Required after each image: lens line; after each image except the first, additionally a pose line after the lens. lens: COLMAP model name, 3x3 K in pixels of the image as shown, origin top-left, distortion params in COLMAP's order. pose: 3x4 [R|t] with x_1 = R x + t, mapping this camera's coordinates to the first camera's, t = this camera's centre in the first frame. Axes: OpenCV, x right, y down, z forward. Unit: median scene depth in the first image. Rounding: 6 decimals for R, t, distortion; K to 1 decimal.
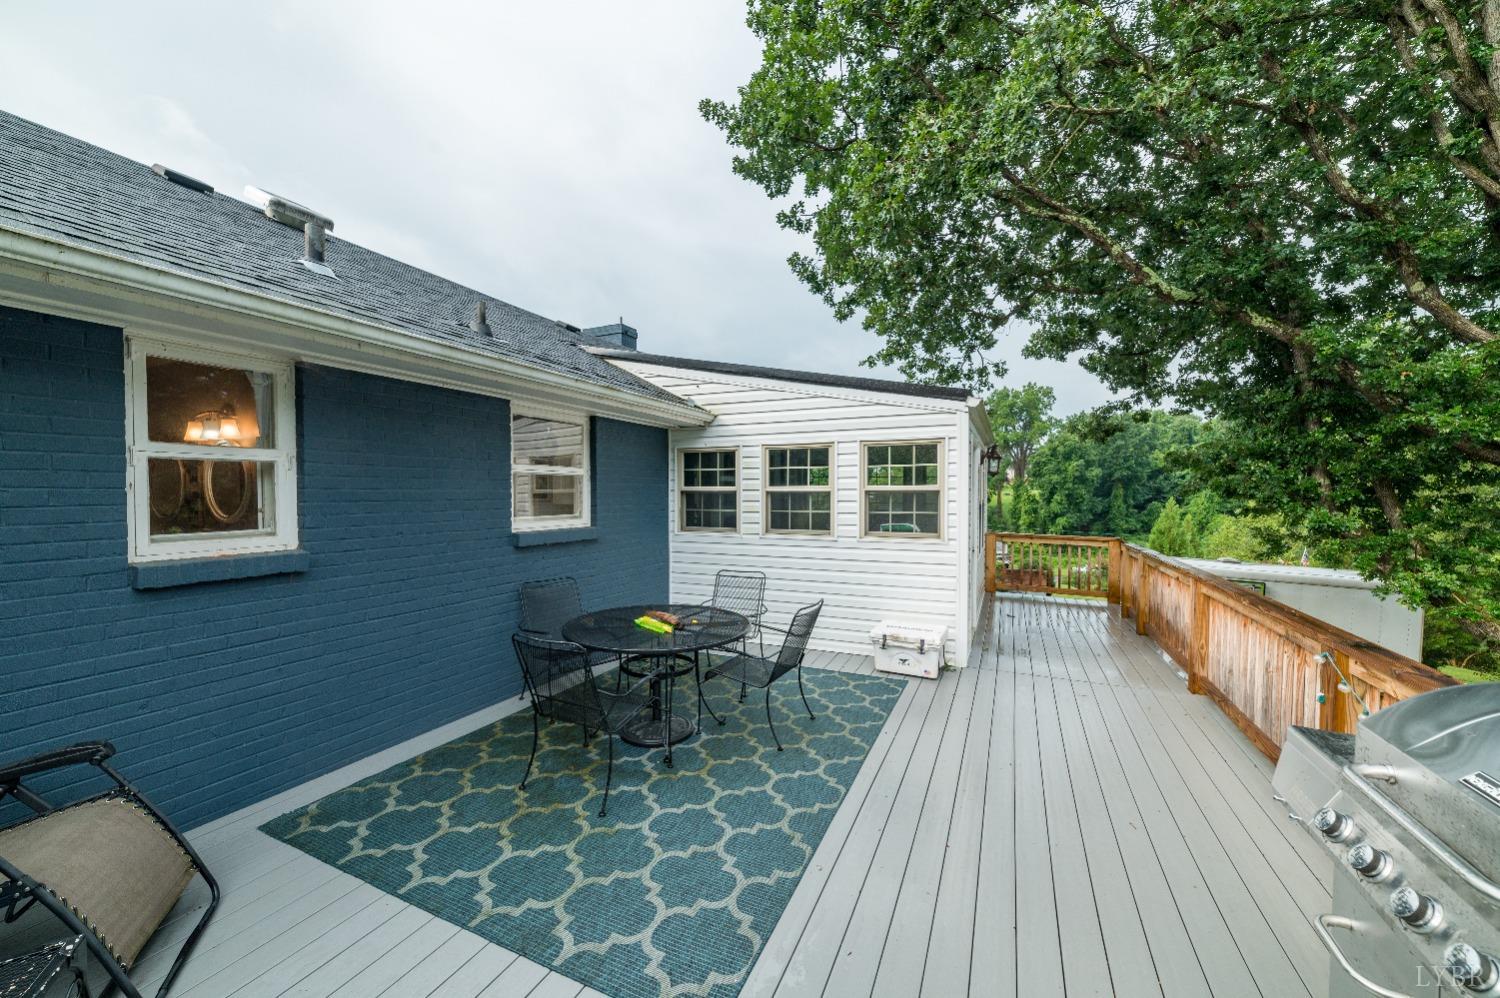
lens RADIAL K [[570.7, 0, 744.2], [0, 570.7, 504.0], [0, 0, 1]] dist [-0.002422, 0.000567]
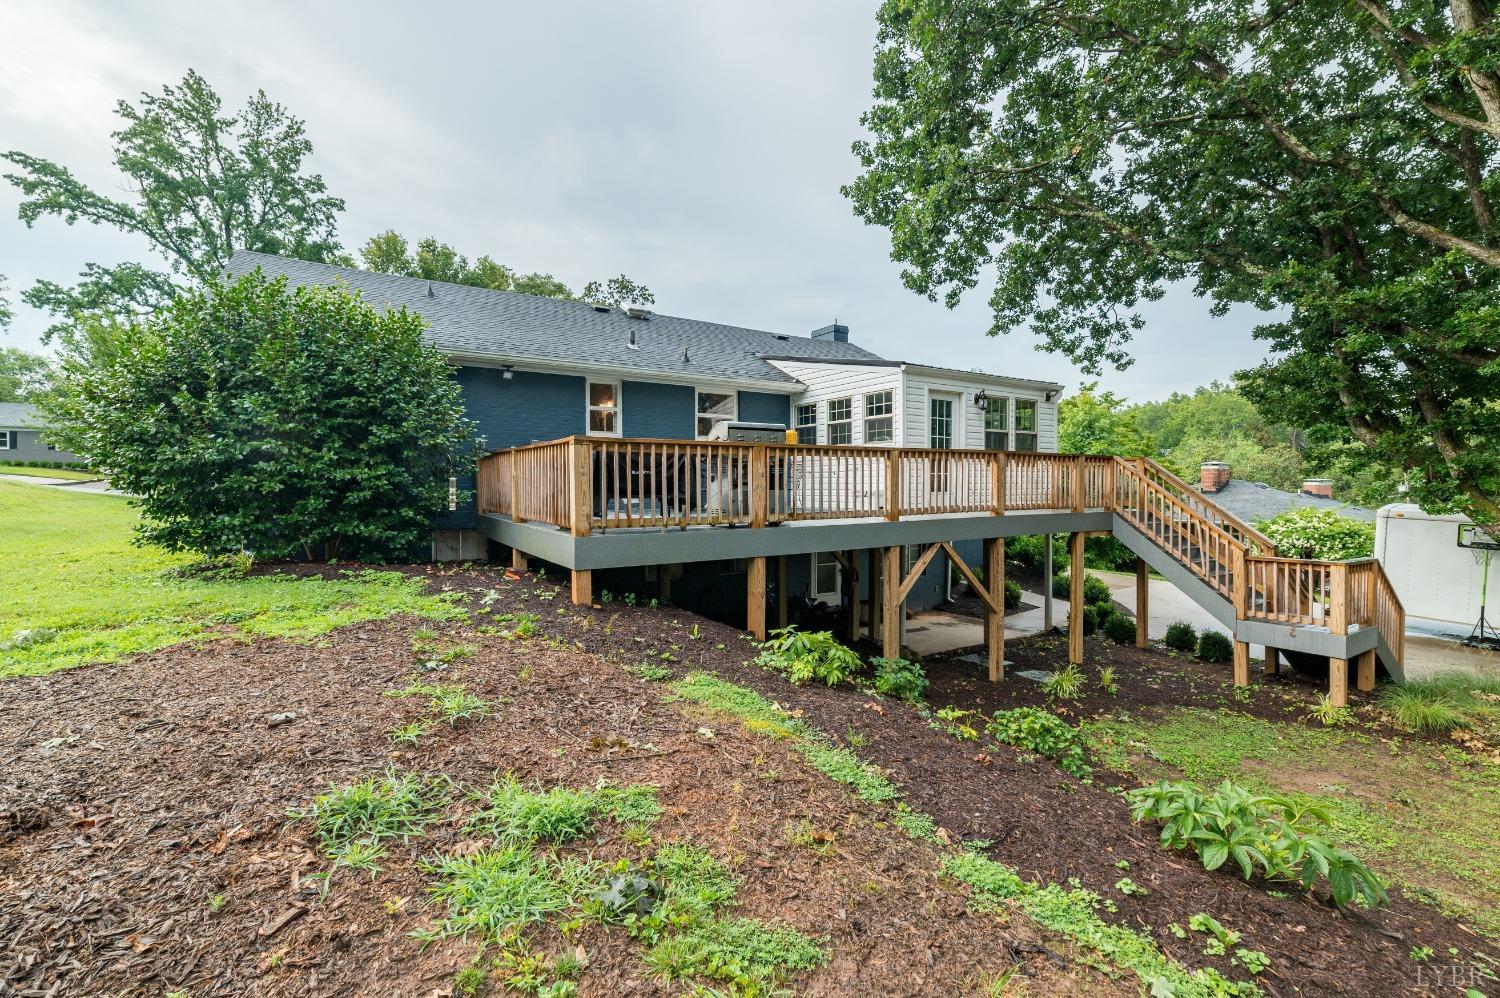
lens RADIAL K [[612.5, 0, 749.3], [0, 612.5, 488.1], [0, 0, 1]] dist [-0.000350, 0.000240]
pose [[0.853192, 0.002623, -0.521590, 1.007412], [-0.005877, 0.999972, -0.004586, 0.228835], [0.521563, 0.006978, 0.853184, -0.974963]]
